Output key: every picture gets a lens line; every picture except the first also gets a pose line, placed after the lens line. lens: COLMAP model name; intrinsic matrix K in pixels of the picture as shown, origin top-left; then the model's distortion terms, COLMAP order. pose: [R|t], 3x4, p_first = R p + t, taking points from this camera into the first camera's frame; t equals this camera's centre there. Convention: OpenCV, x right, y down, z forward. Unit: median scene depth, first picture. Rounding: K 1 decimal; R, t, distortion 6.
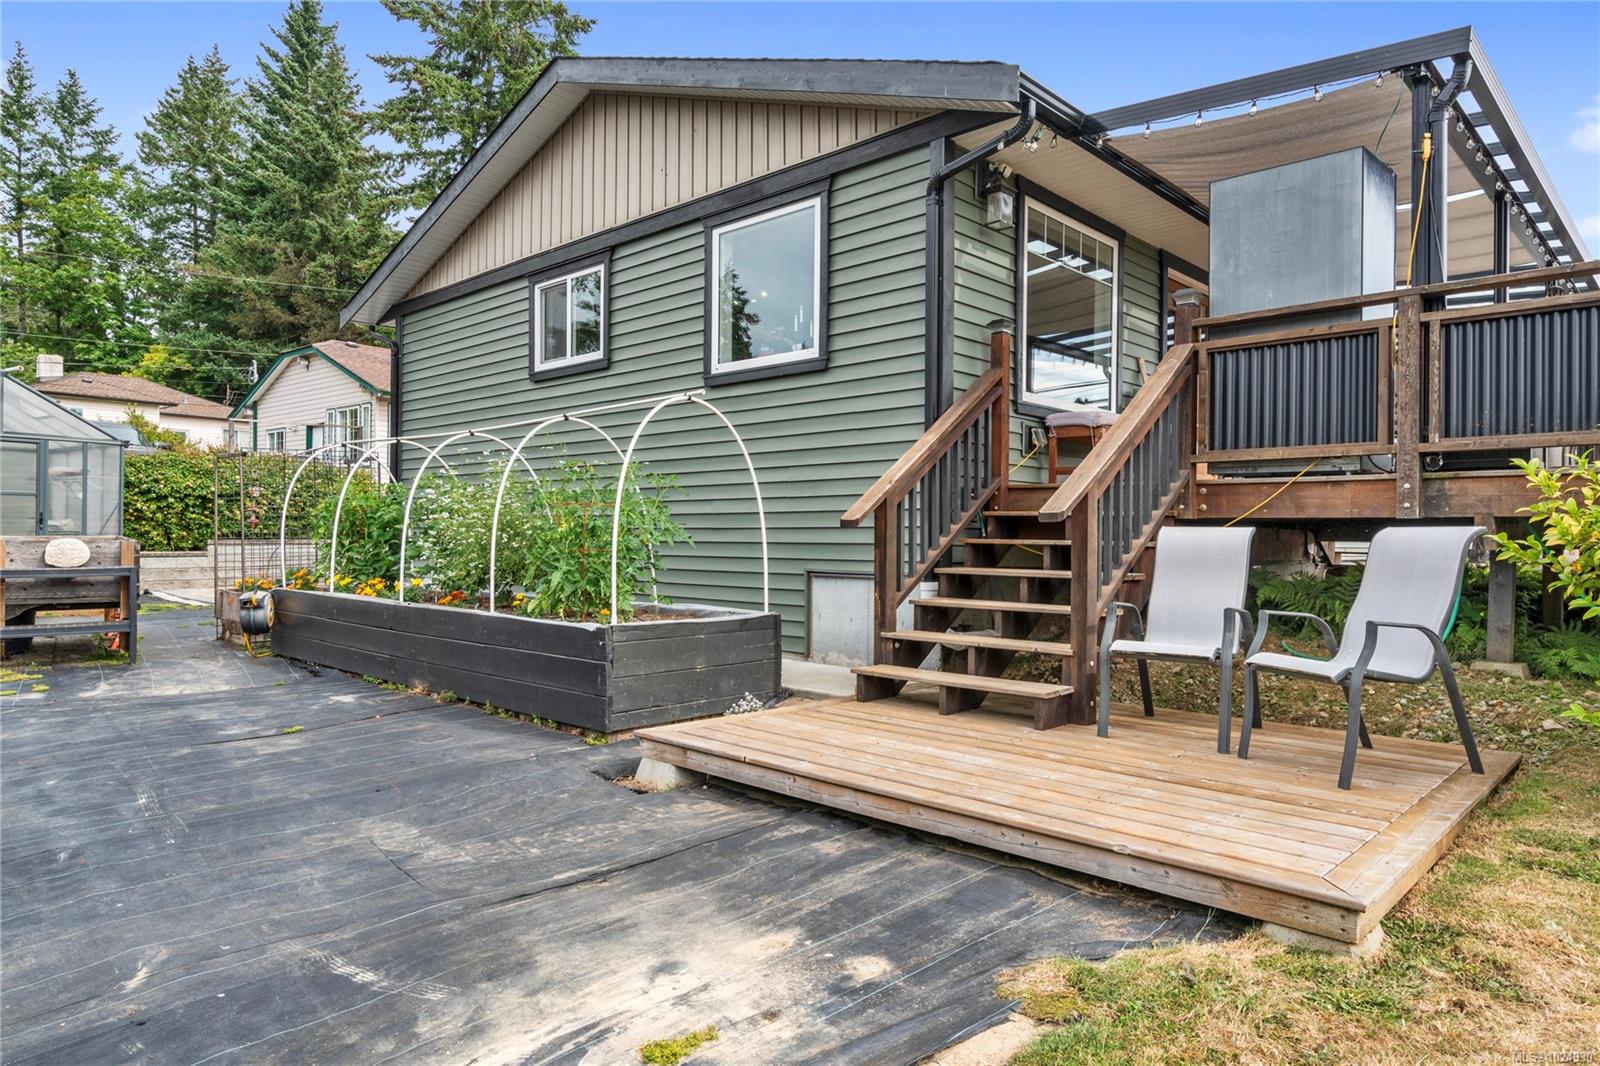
lens RADIAL K [[974.6, 0, 800.0], [0, 974.6, 533.0], [0, 0, 1]] dist [-0.000951, 0.004507]
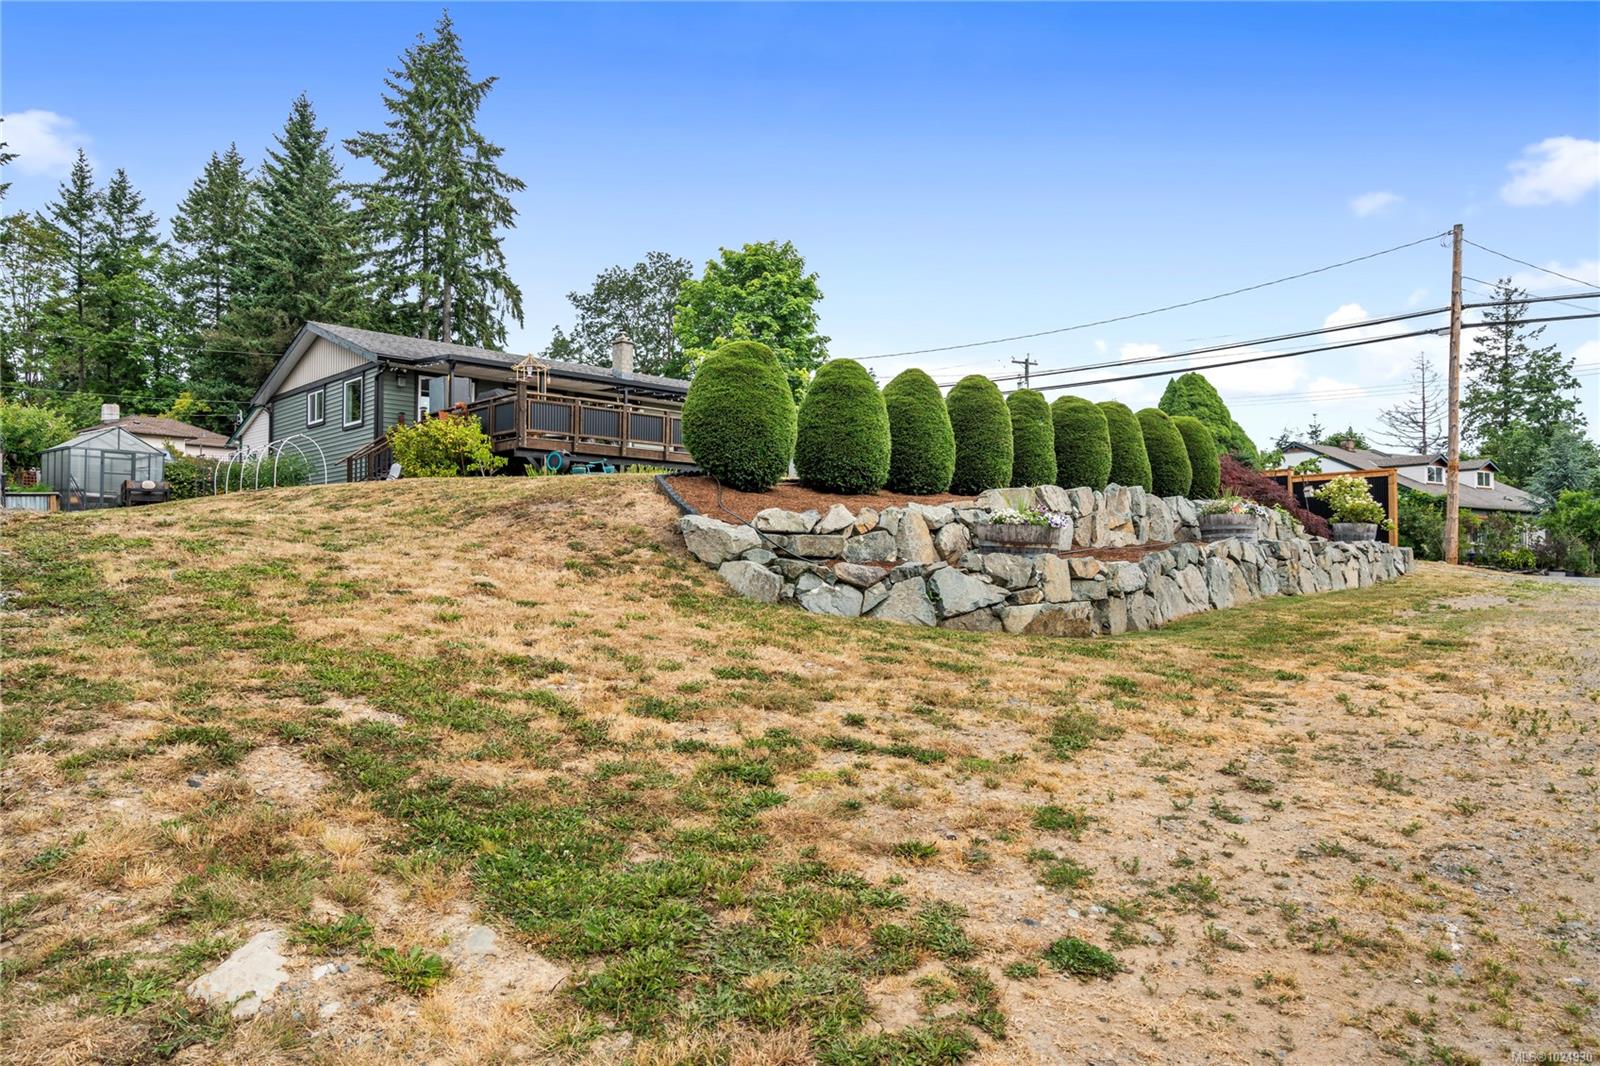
lens RADIAL K [[1041.9, 0, 800.0], [0, 1041.9, 533.0], [0, 0, 1]] dist [0.046814, -0.040170]
pose [[0.998318, -0.010071, -0.057099, 0.241838], [0.008278, 0.999468, -0.031556, 0.046619], [0.057386, 0.031030, 0.997870, -0.355987]]
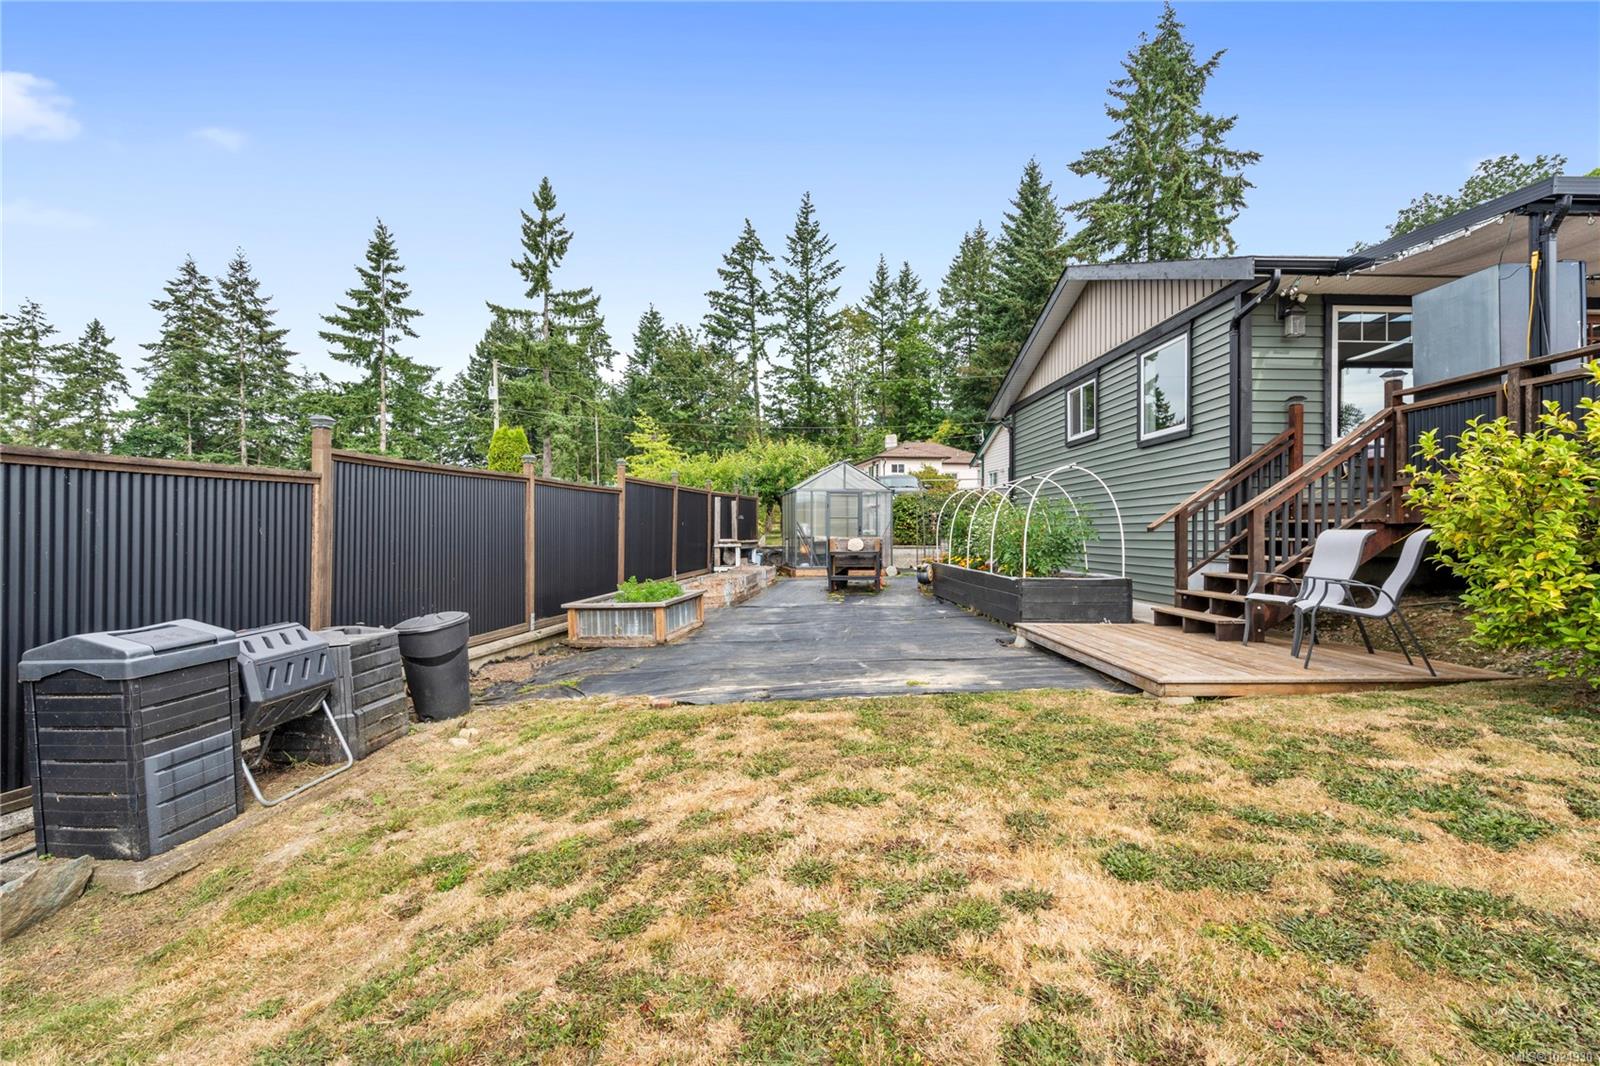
lens RADIAL K [[750.8, 0, 800.0], [0, 750.8, 533.0], [0, 0, 1]] dist [-0.021740, -0.000537]
pose [[0.699794, -0.006525, -0.714315, 0.062949], [0.004846, 0.999979, -0.004387, 0.000013], [0.714328, -0.000392, 0.699811, -0.049537]]
